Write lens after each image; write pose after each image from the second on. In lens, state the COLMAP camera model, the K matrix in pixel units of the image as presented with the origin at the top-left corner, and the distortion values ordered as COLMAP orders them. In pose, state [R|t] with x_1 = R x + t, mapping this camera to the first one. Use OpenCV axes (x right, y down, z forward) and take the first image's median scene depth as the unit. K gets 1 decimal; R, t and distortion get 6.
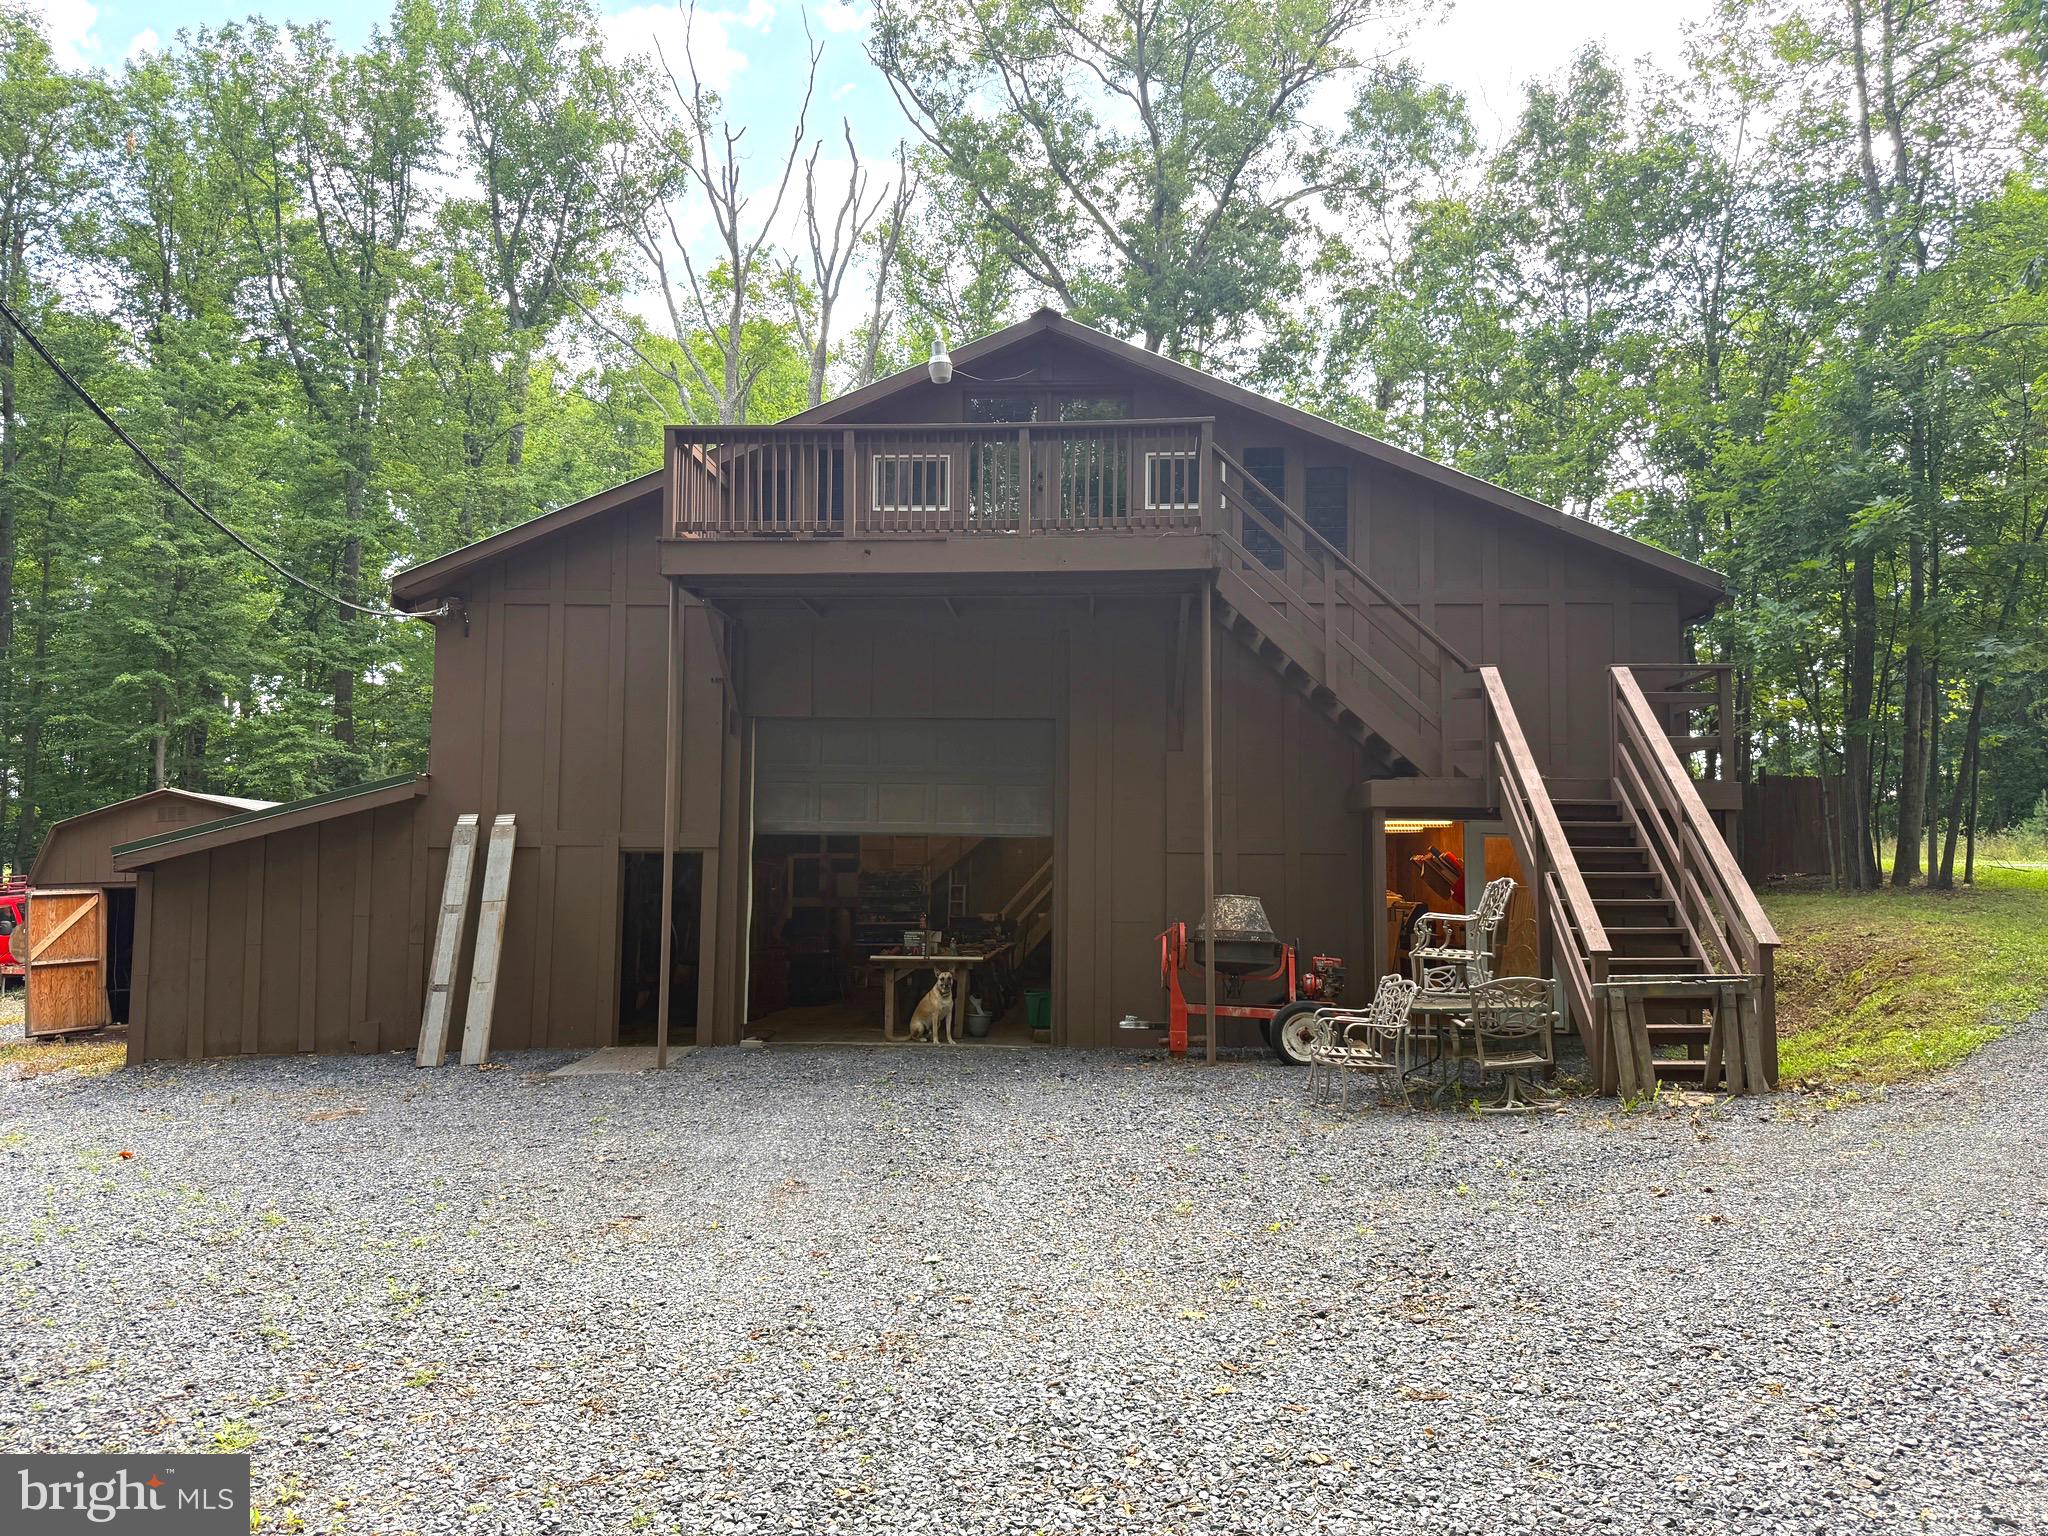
lens RADIAL K [[1423.5, 0, 1019.1], [0, 1423.5, 757.4], [0, 0, 1]] dist [0.077296, -0.057775]
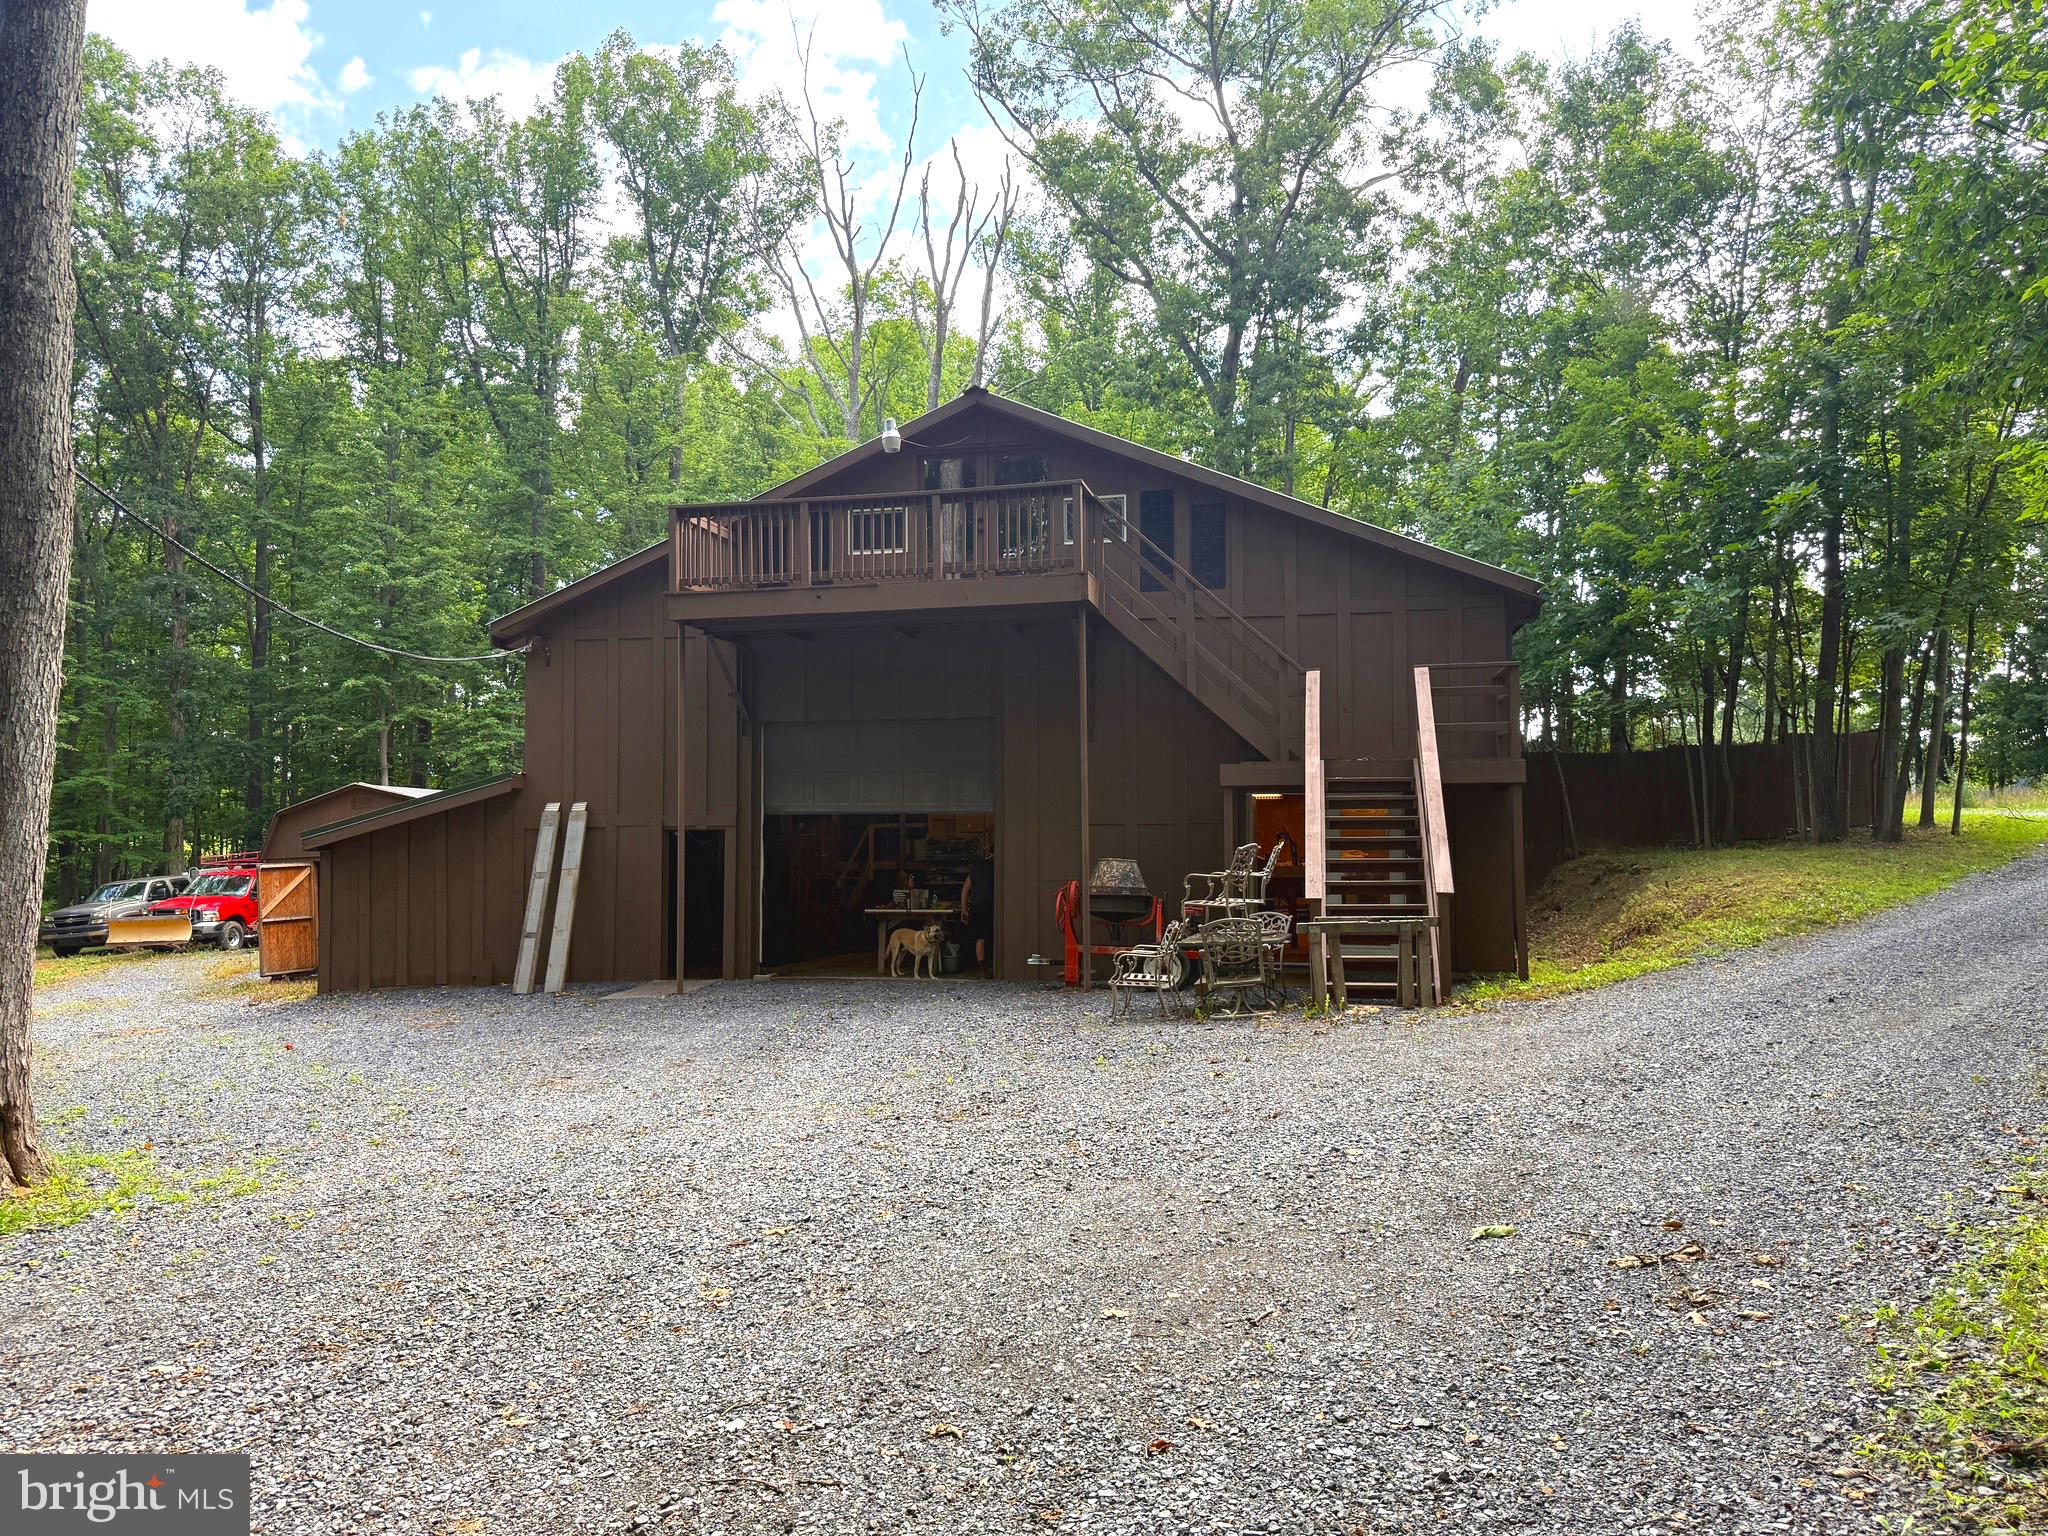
lens RADIAL K [[1423.5, 0, 1017.2], [0, 1423.5, 757.5], [0, 0, 1]] dist [0.077296, -0.057775]
pose [[0.989275, -0.023091, -0.144231, 0.085406], [0.027266, 0.999263, 0.027036, -0.009781], [0.143500, -0.030678, 0.989175, -0.085577]]
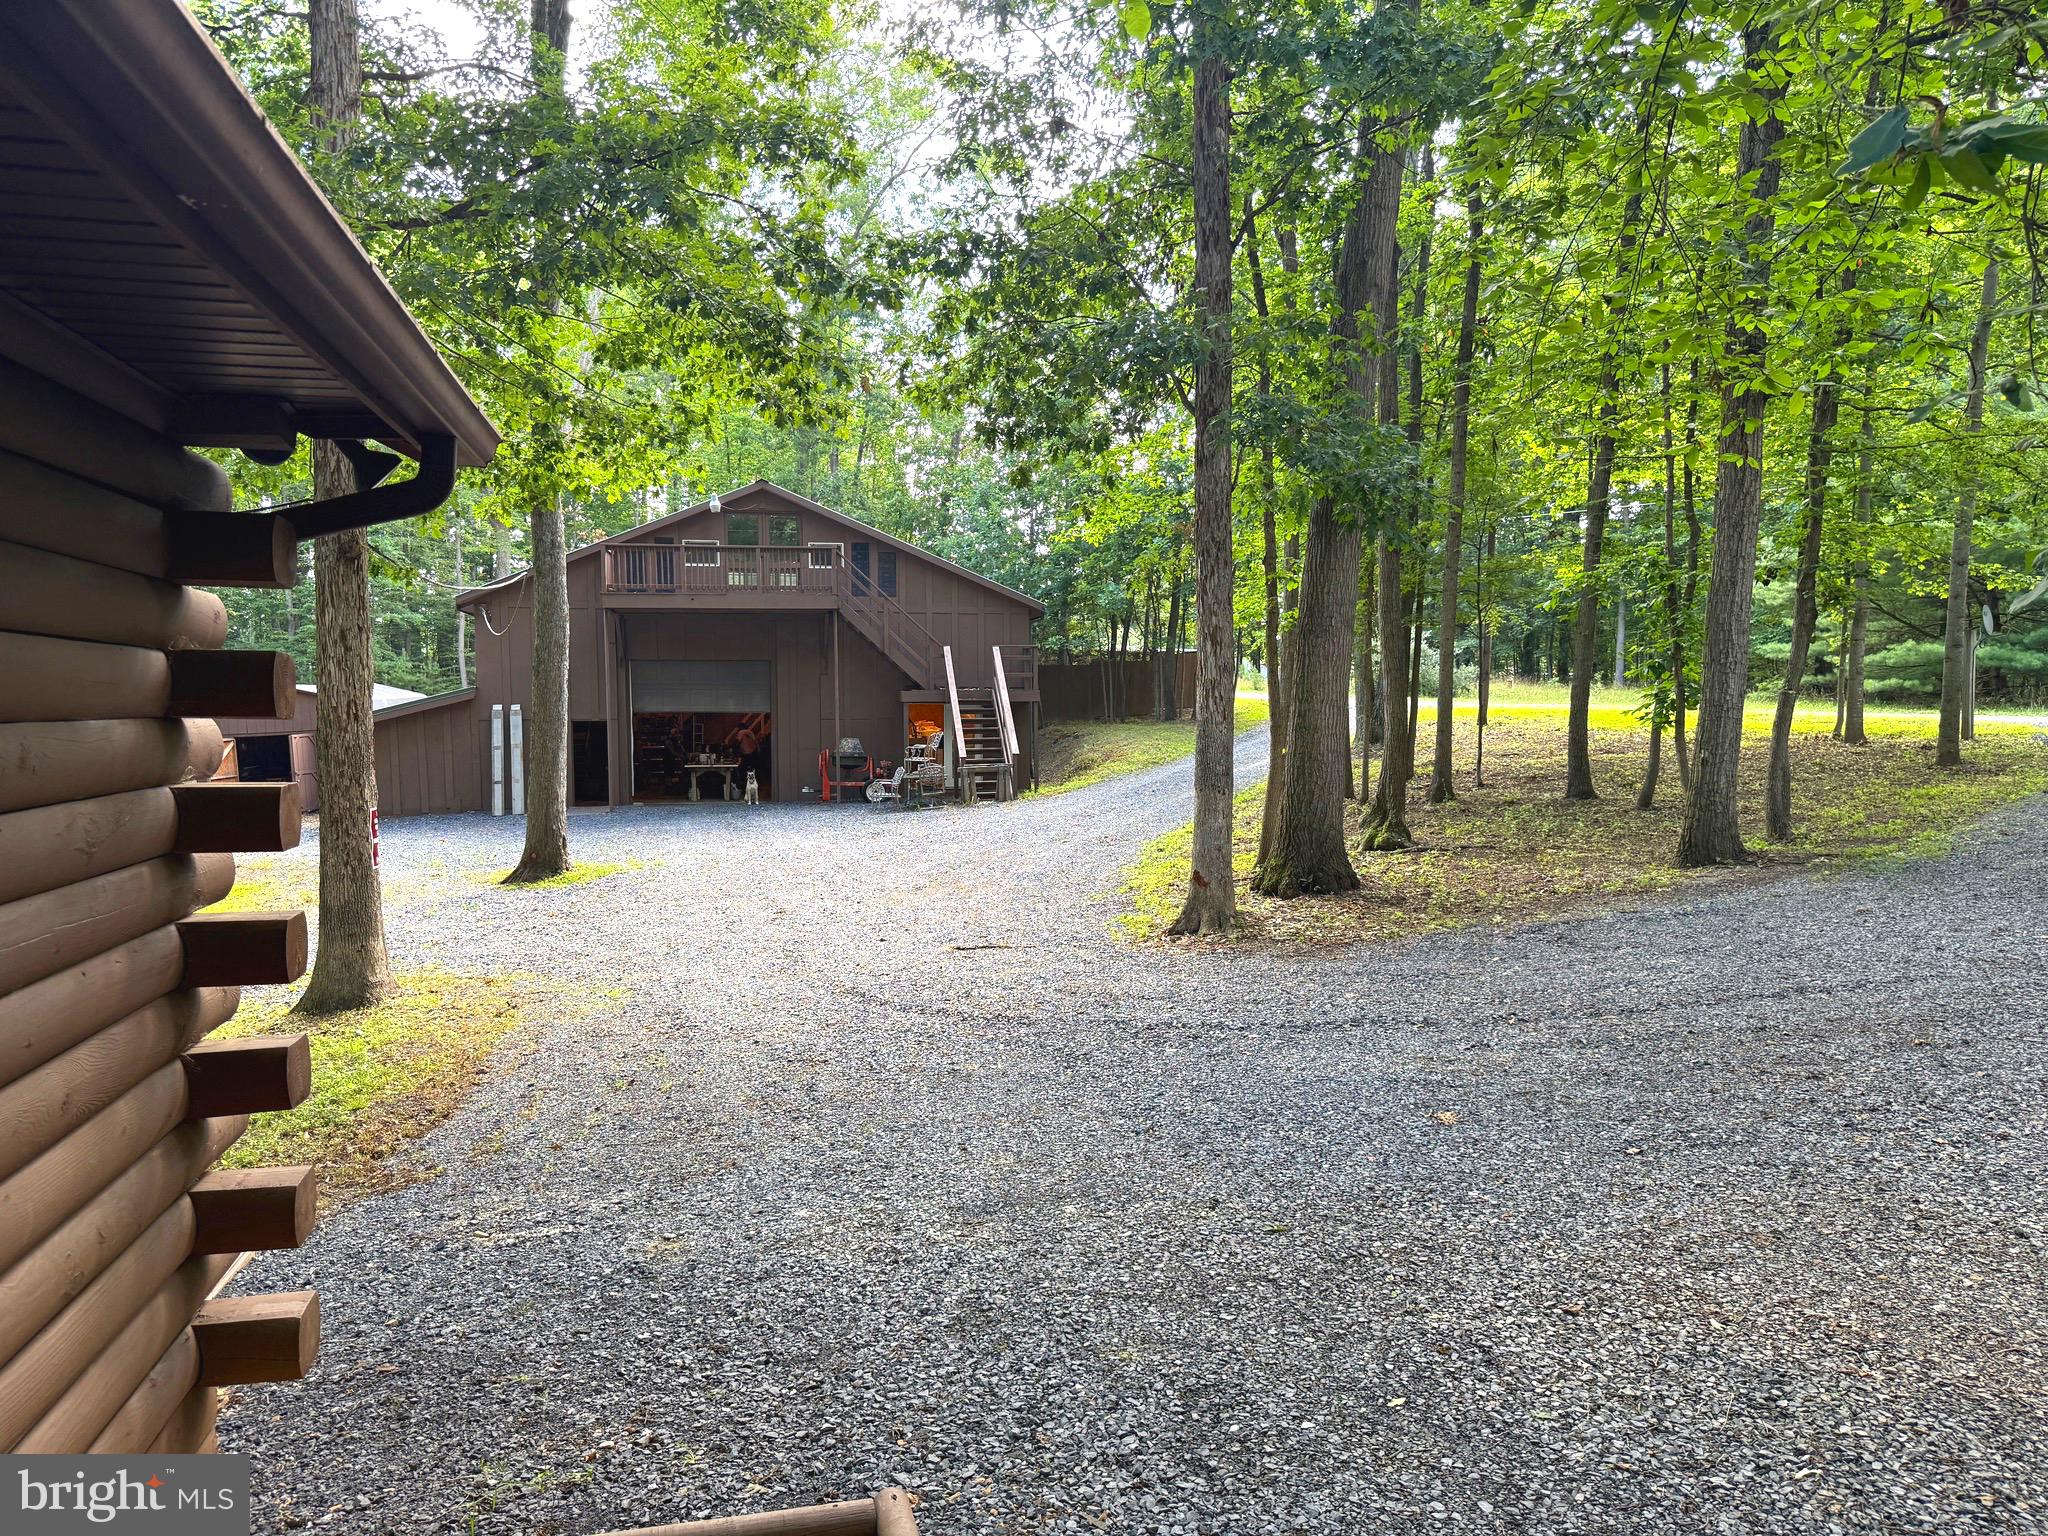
lens RADIAL K [[1423.5, 0, 1022.3], [0, 1423.5, 770.9], [0, 0, 1]] dist [0.077296, -0.057775]
pose [[0.971218, -0.025367, 0.236838, -0.049234], [-0.009302, 0.989515, 0.144129, -0.071014], [-0.238011, -0.142184, 0.960799, -0.504081]]
